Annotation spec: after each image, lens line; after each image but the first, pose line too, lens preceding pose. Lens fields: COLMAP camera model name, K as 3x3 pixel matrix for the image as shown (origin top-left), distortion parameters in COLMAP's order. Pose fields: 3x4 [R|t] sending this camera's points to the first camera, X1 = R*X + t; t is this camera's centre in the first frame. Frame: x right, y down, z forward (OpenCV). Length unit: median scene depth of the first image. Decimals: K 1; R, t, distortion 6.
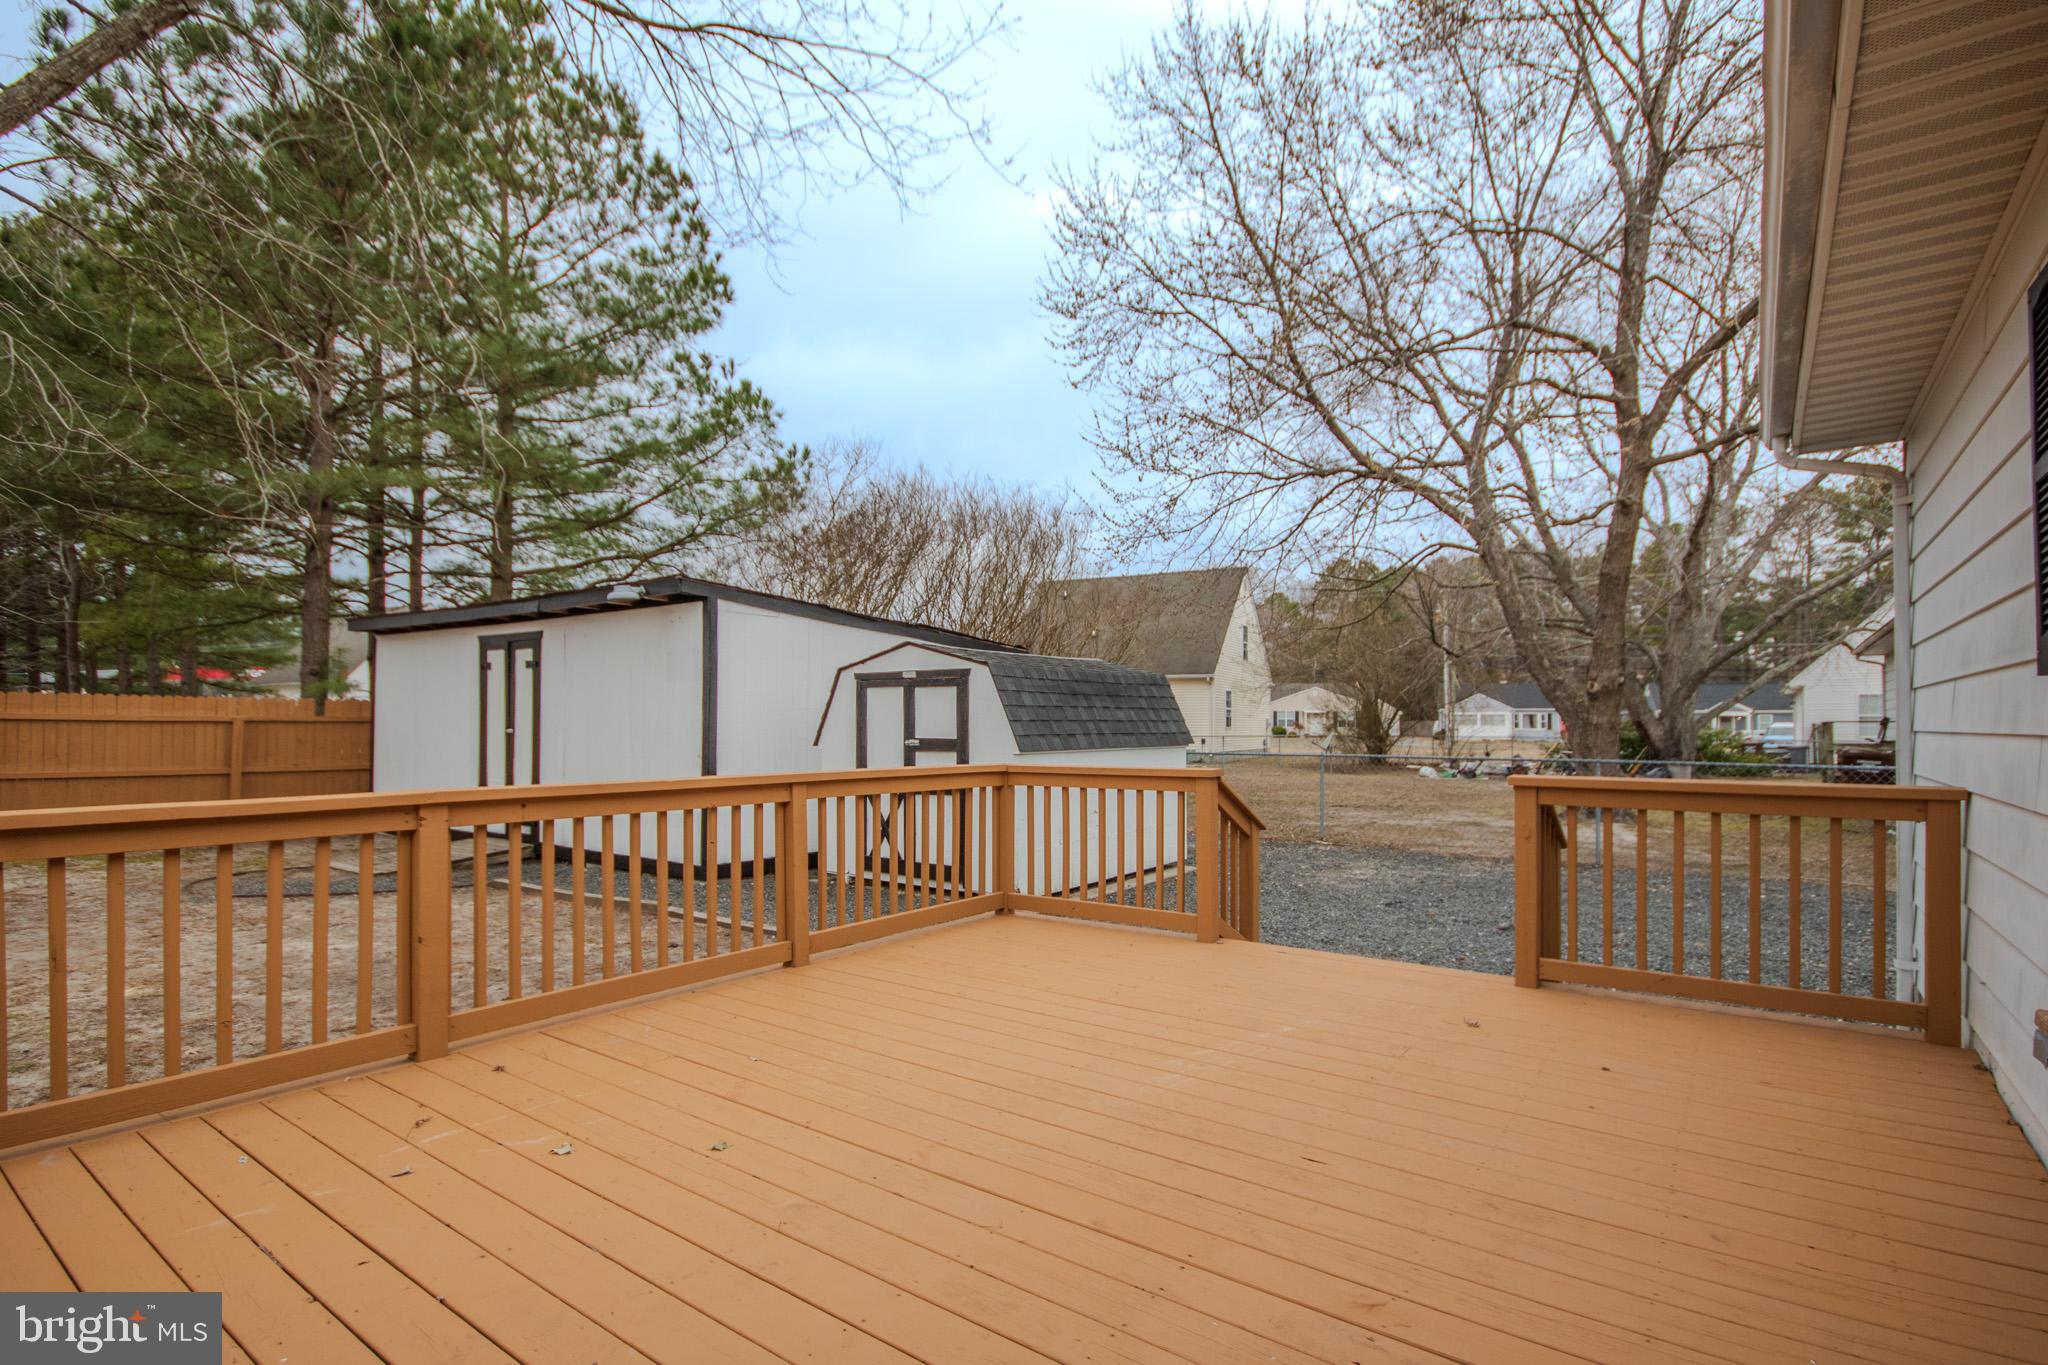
lens RADIAL K [[993.5, 0, 1014.6], [0, 993.5, 723.5], [0, 0, 1]] dist [0.006762, 0.000899]
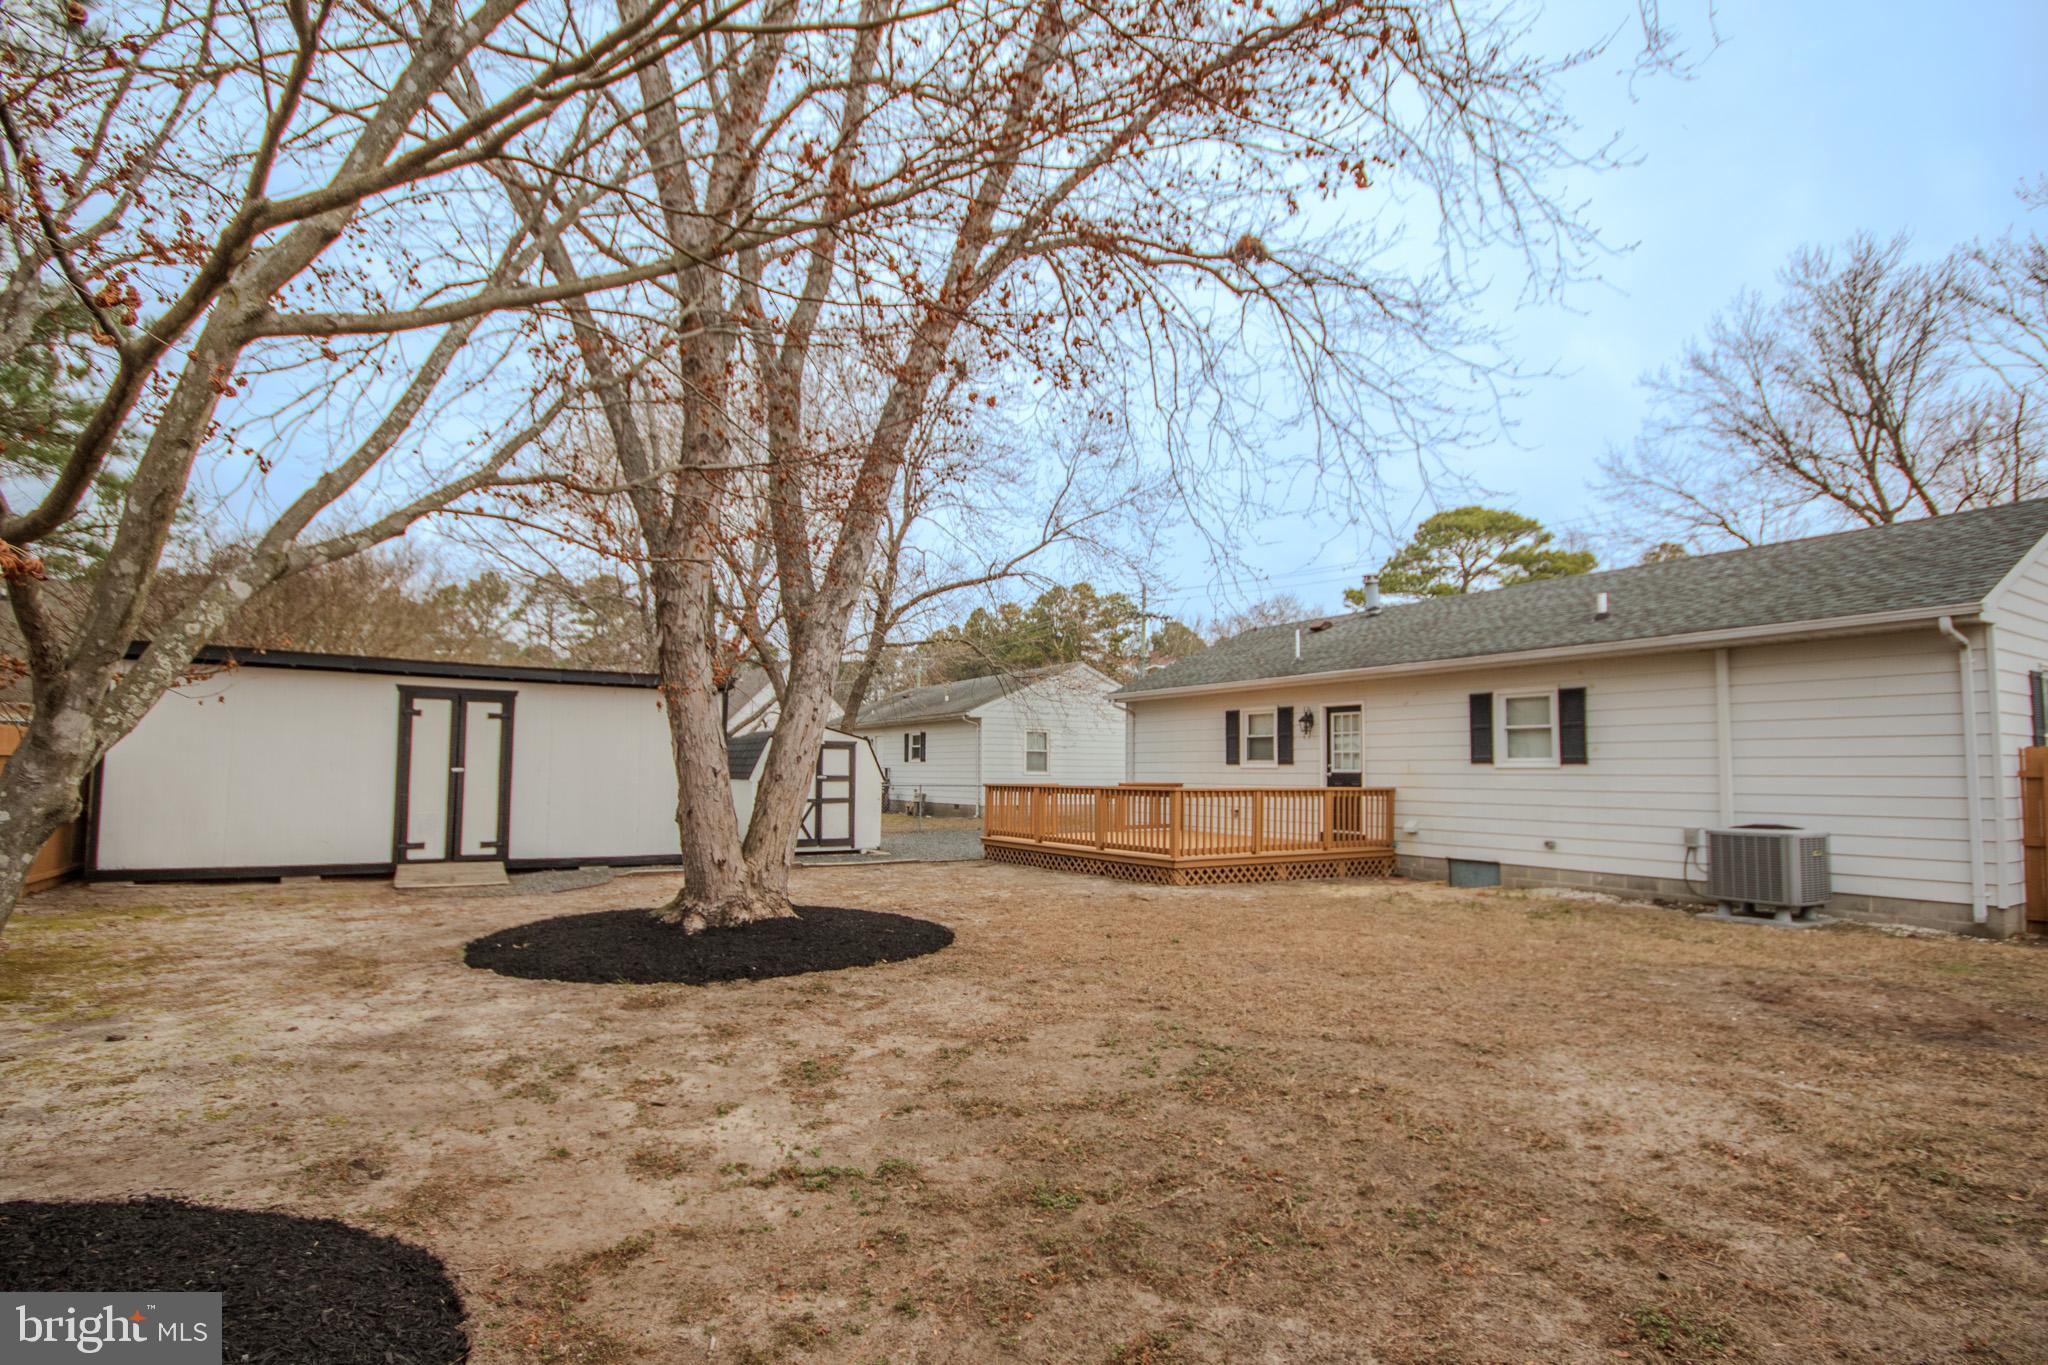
lens RADIAL K [[974.8, 0, 1017.7], [0, 974.8, 714.0], [0, 0, 1]] dist [0.005528, 0.000239]
pose [[0.376098, 0.064364, 0.924341, -1.291574], [-0.001126, 0.997615, -0.069008, 0.019856], [-0.926579, 0.024913, 0.375274, -0.054745]]
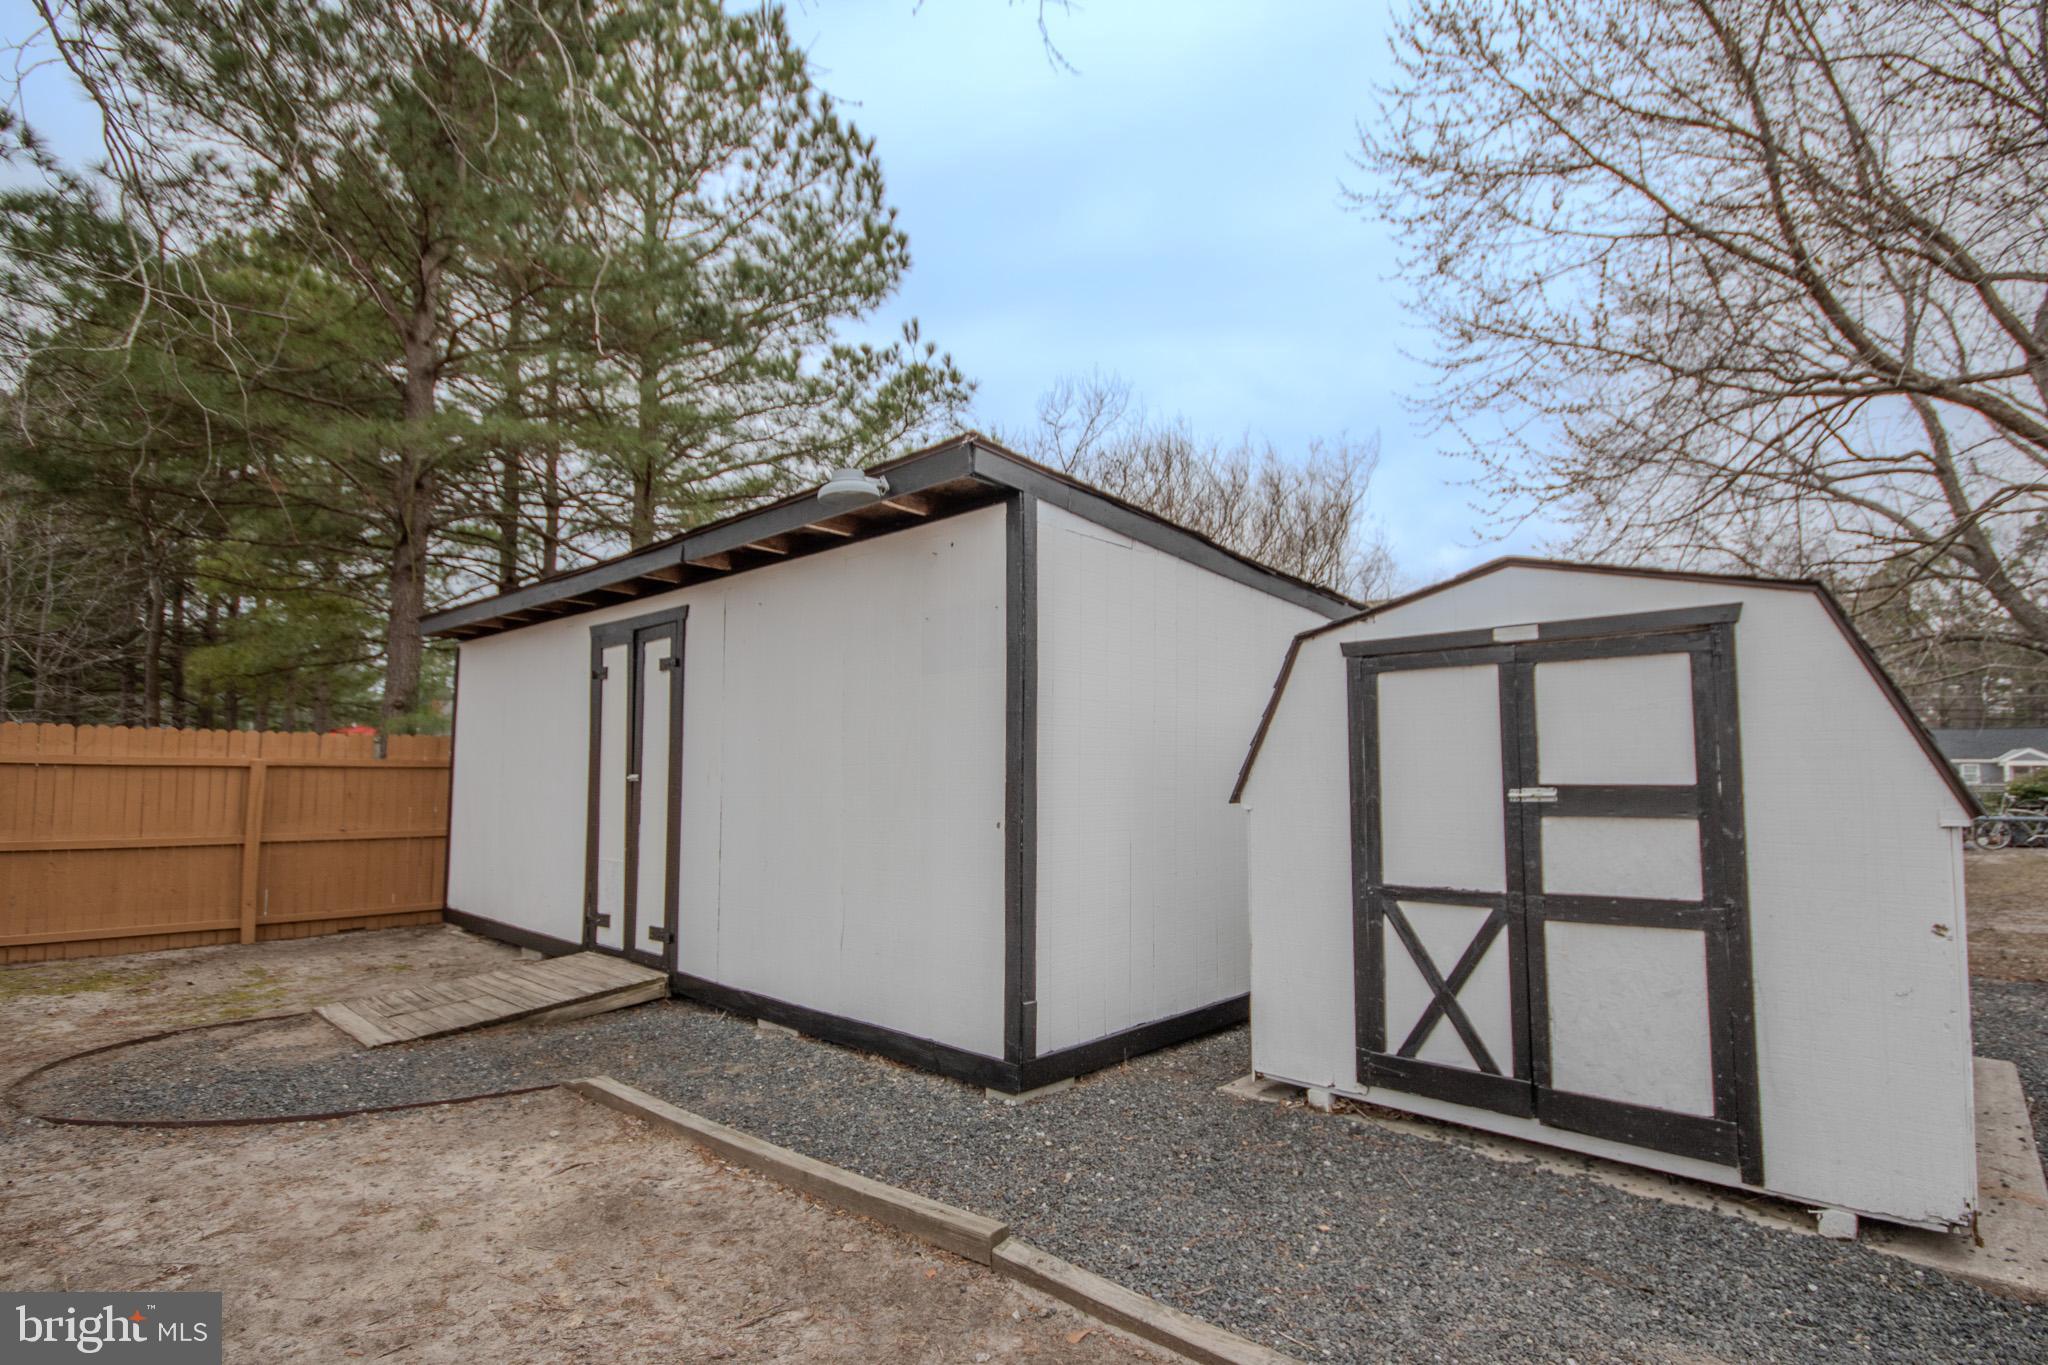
lens RADIAL K [[974.8, 0, 1017.7], [0, 974.8, 714.0], [0, 0, 1]] dist [0.005528, 0.000239]
pose [[0.994094, -0.009715, -0.108085, -0.204789], [0.002510, 0.997777, -0.066598, 0.008912], [0.108492, 0.065933, 0.991908, 0.423166]]
